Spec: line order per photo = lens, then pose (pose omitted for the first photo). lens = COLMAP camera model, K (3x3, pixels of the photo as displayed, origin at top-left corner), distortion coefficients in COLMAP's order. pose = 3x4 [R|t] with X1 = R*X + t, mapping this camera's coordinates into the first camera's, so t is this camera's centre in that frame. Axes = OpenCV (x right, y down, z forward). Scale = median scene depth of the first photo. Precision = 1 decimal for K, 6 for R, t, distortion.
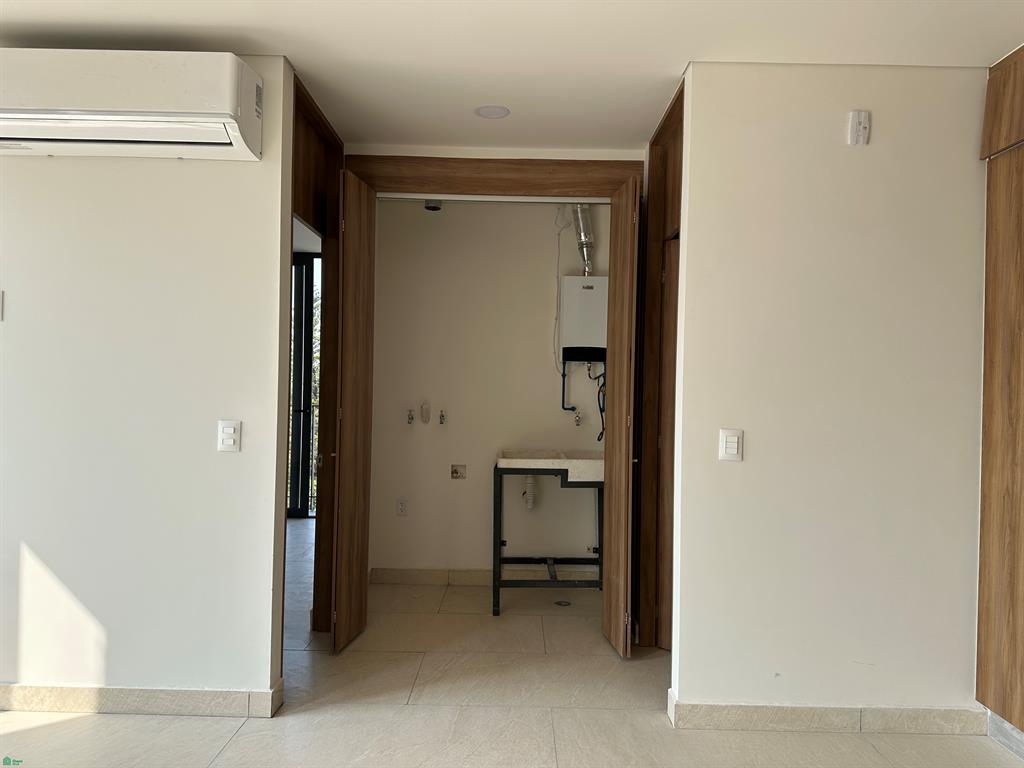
lens RADIAL K [[715.9, 0, 511.8], [0, 715.9, 385.9], [0, 0, 1]] dist [0.002318, -0.004820]
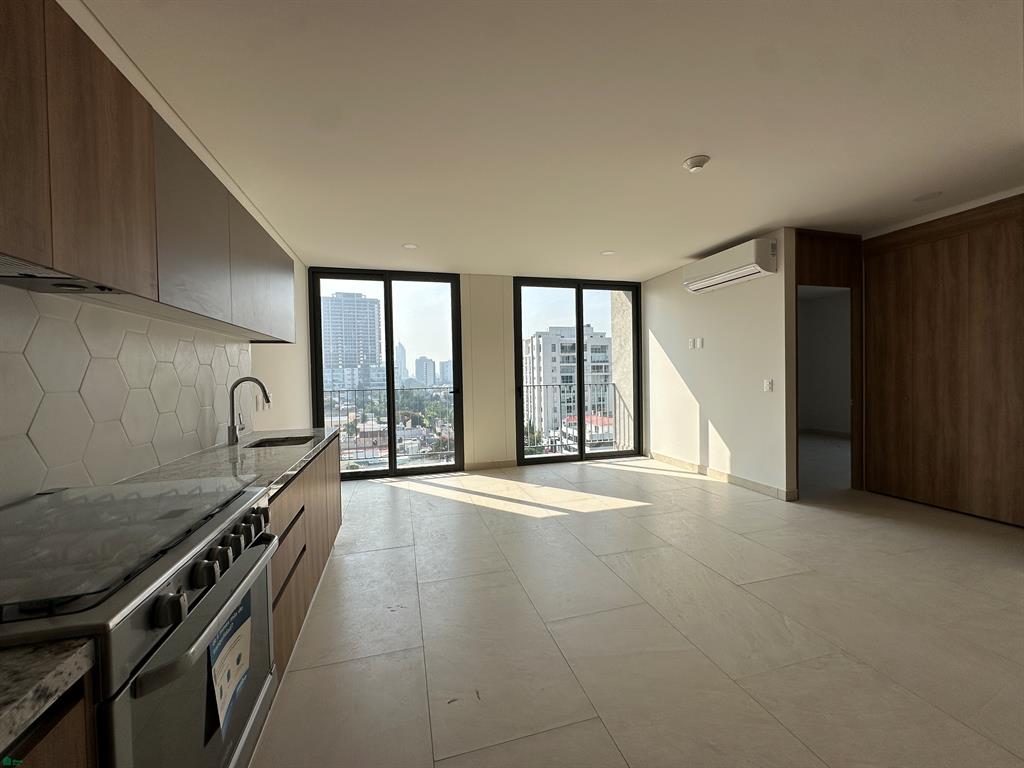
lens RADIAL K [[410.5, 0, 511.6], [0, 410.5, 380.6], [0, 0, 1]] dist [-0.003611, -0.000271]
pose [[0.285771, -0.008318, -0.958262, 0.729843], [0.032934, 0.999457, 0.001146, 0.021384], [0.957732, -0.031887, 0.285890, -0.275573]]
